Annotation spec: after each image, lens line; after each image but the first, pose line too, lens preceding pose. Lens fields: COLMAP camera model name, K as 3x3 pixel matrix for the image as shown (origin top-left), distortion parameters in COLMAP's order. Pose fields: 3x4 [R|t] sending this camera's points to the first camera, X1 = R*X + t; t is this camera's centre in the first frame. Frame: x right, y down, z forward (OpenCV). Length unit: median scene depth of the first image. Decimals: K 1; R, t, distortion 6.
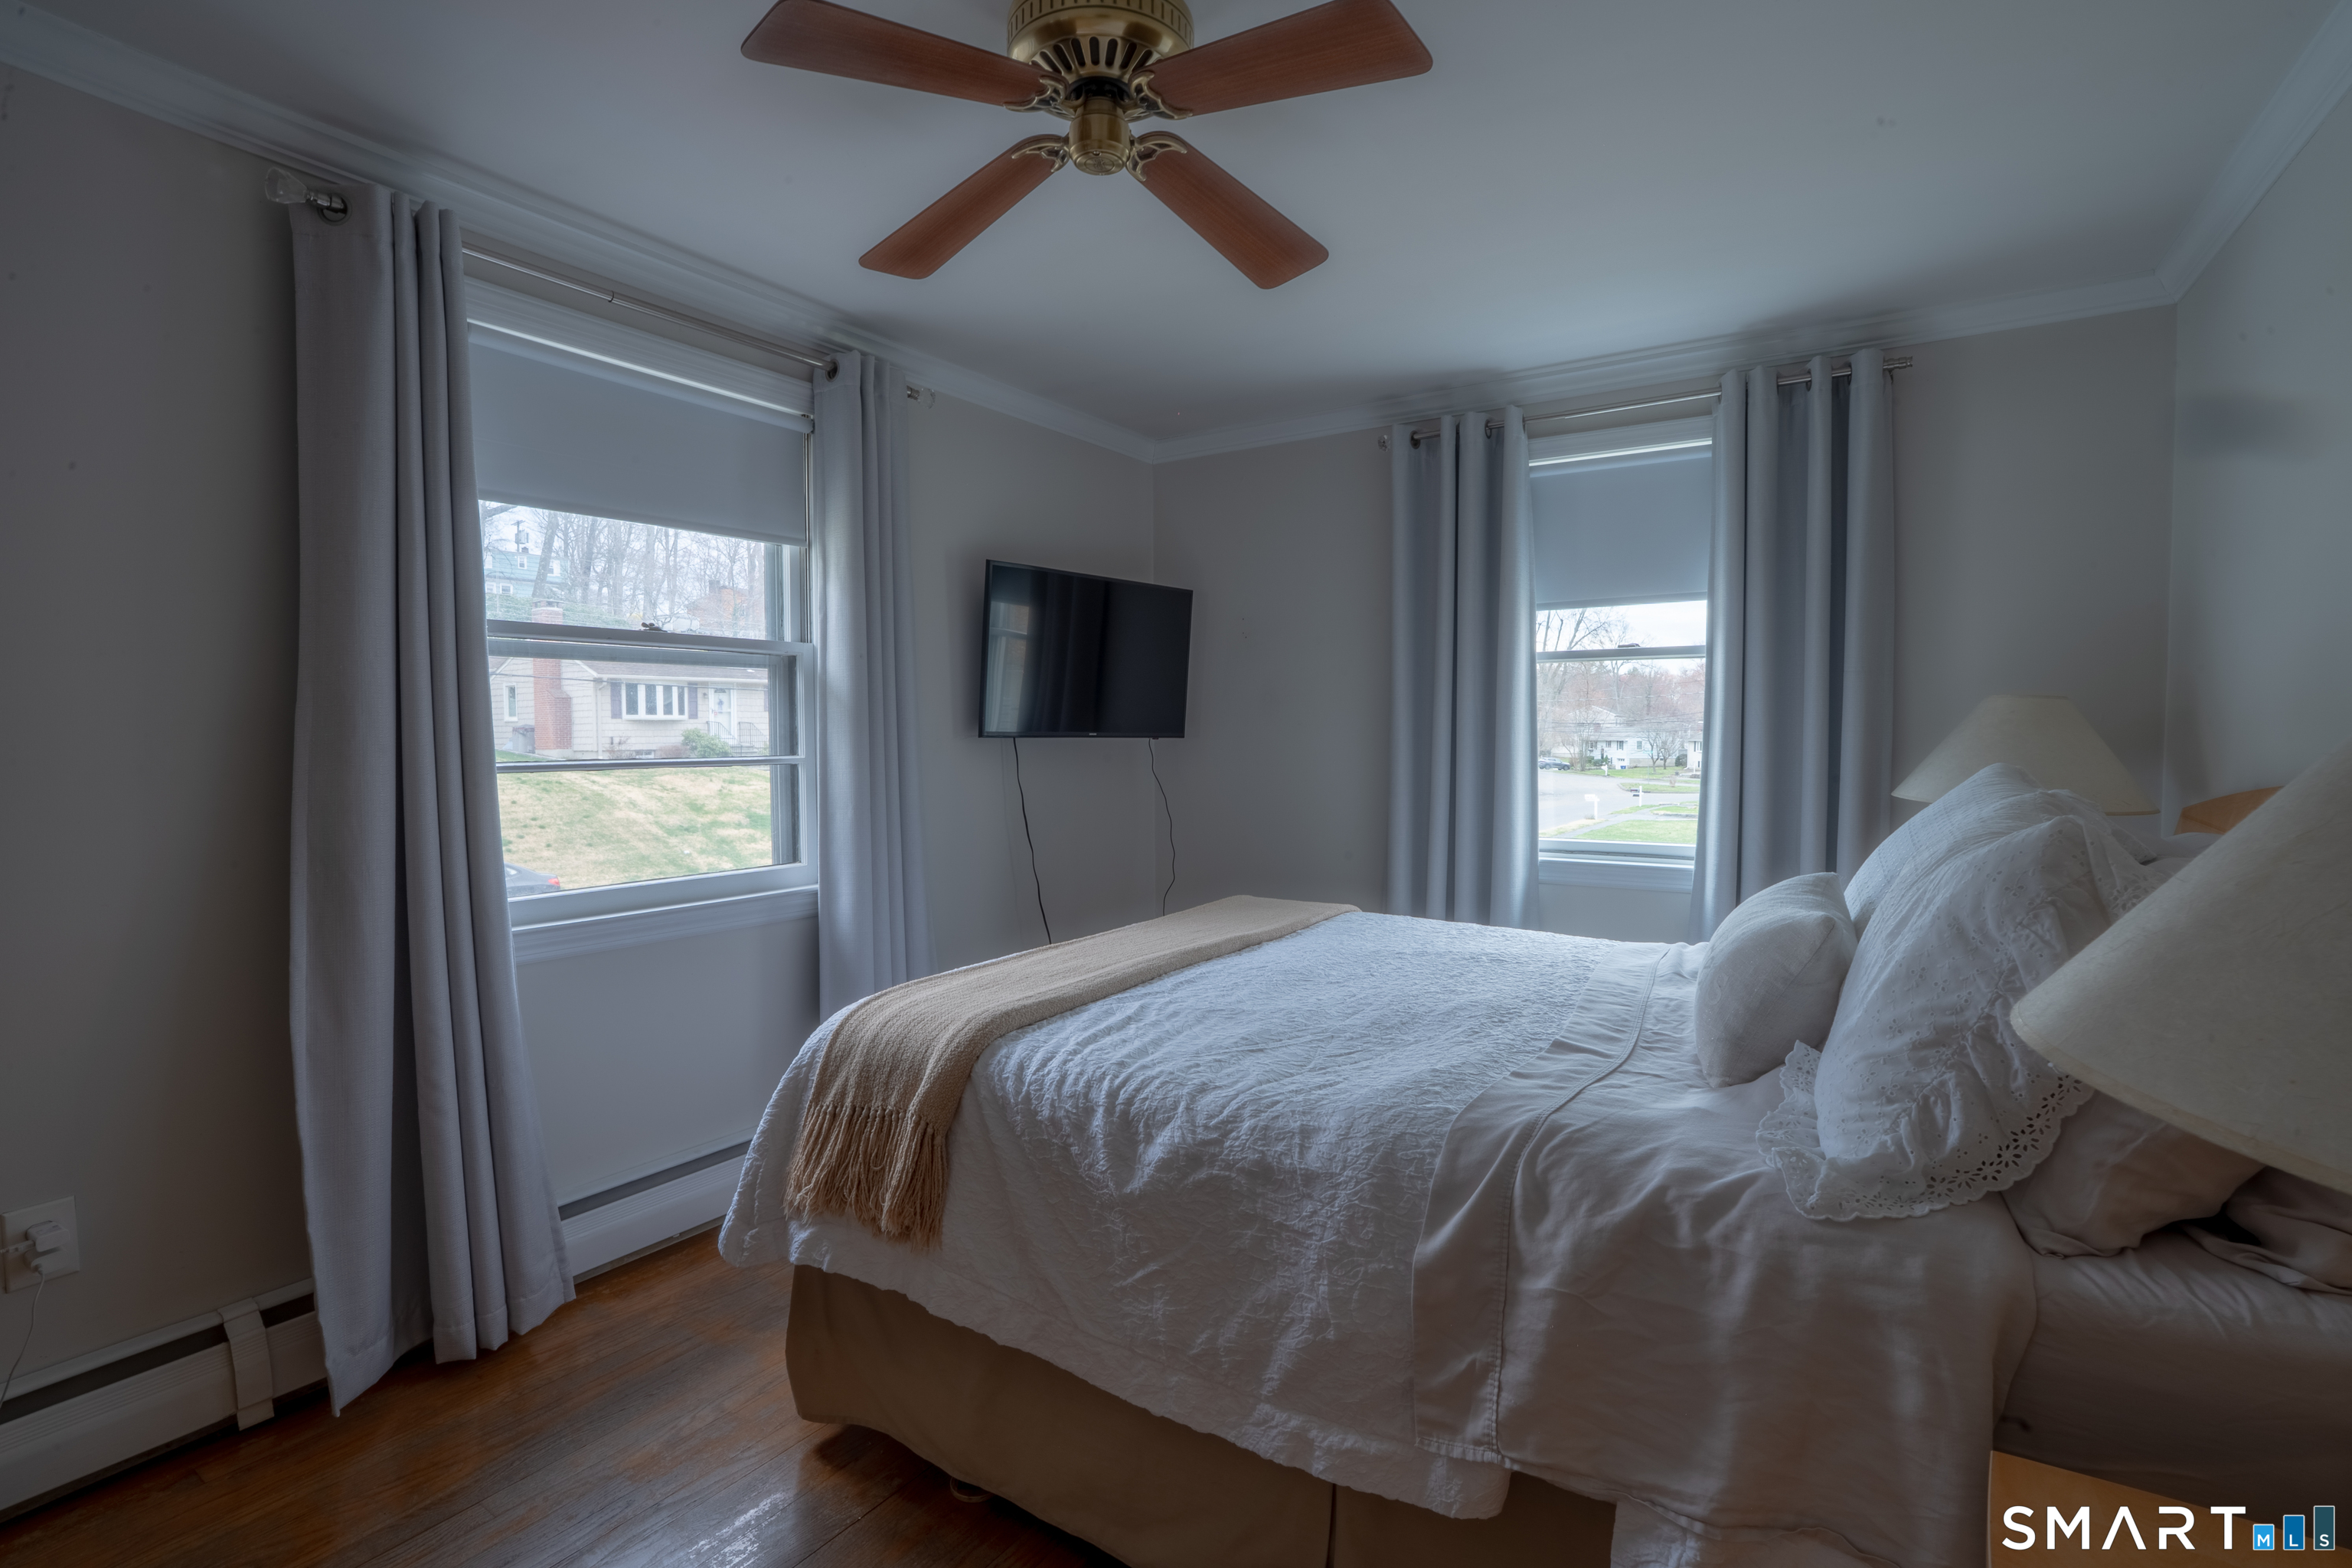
lens RADIAL K [[1118.8, 0, 1179.7], [0, 1118.8, 792.9], [0, 0, 1]] dist [-0.069273, 0.026848]
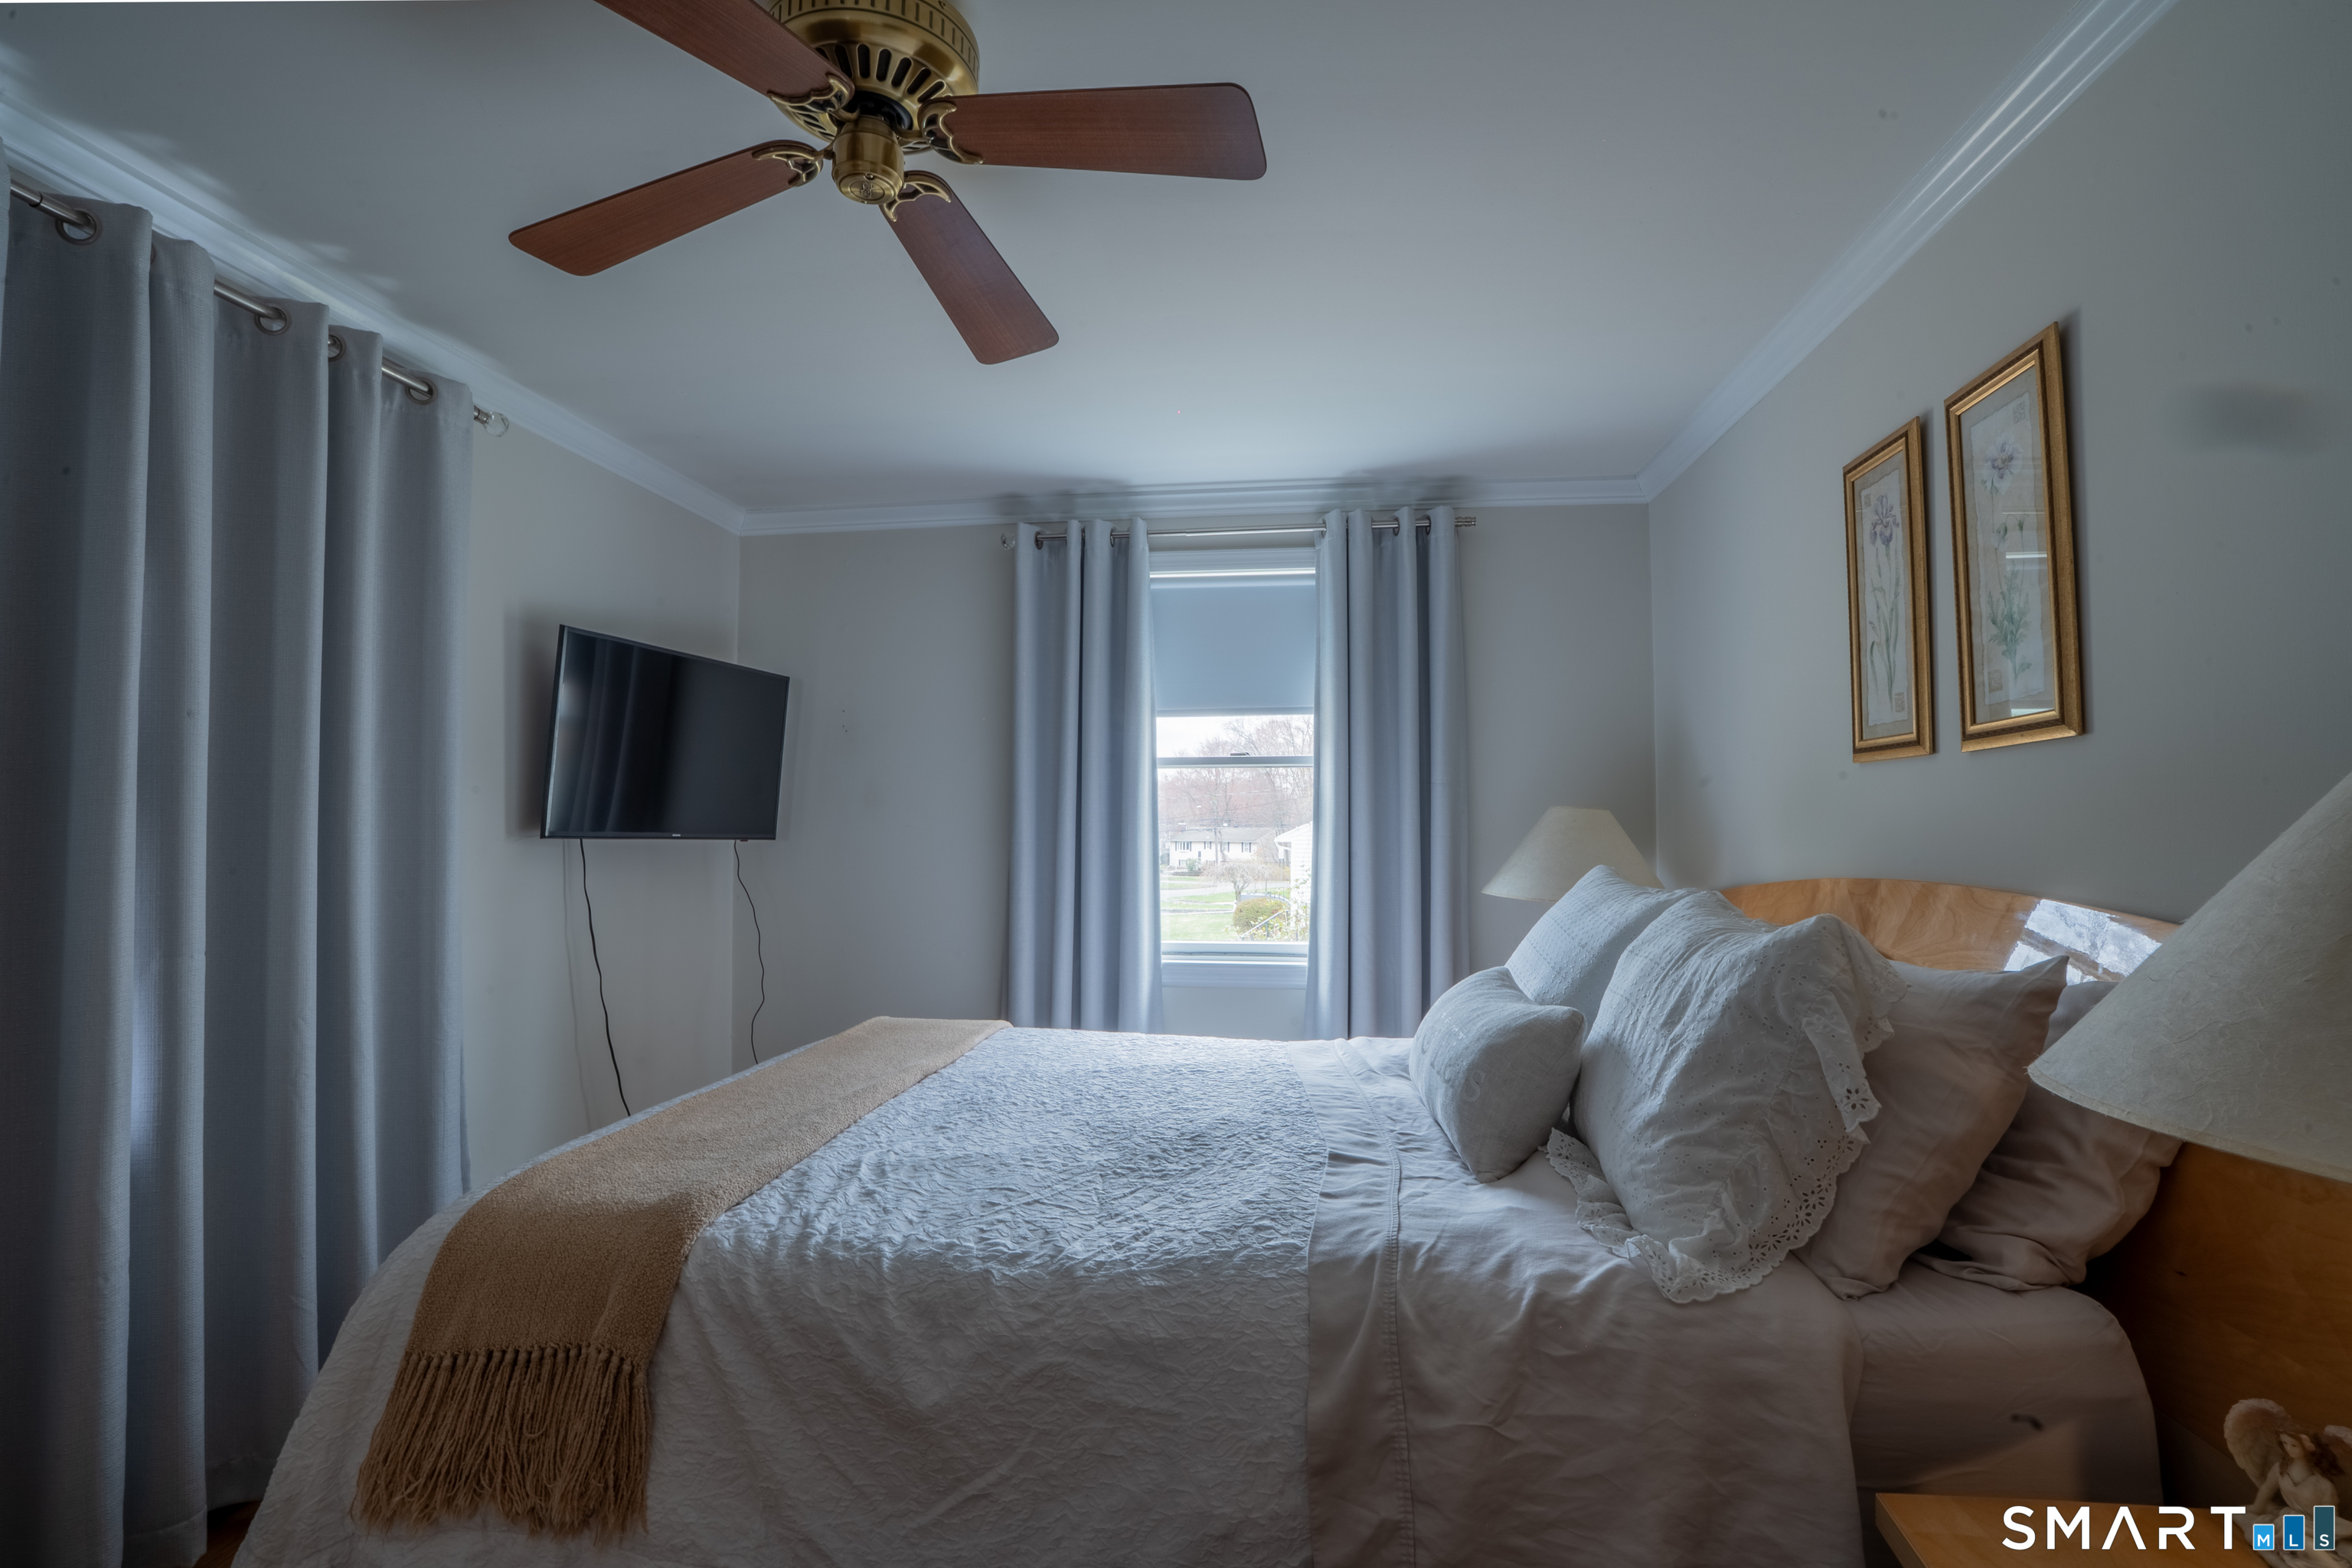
lens RADIAL K [[1118.8, 0, 1179.7], [0, 1118.8, 792.9], [0, 0, 1]] dist [-0.069273, 0.026848]
pose [[0.898876, 0.021616, 0.437670, -0.212775], [0.017378, 0.996238, -0.084895, -0.013599], [-0.437859, 0.083916, 0.895119, 0.142166]]
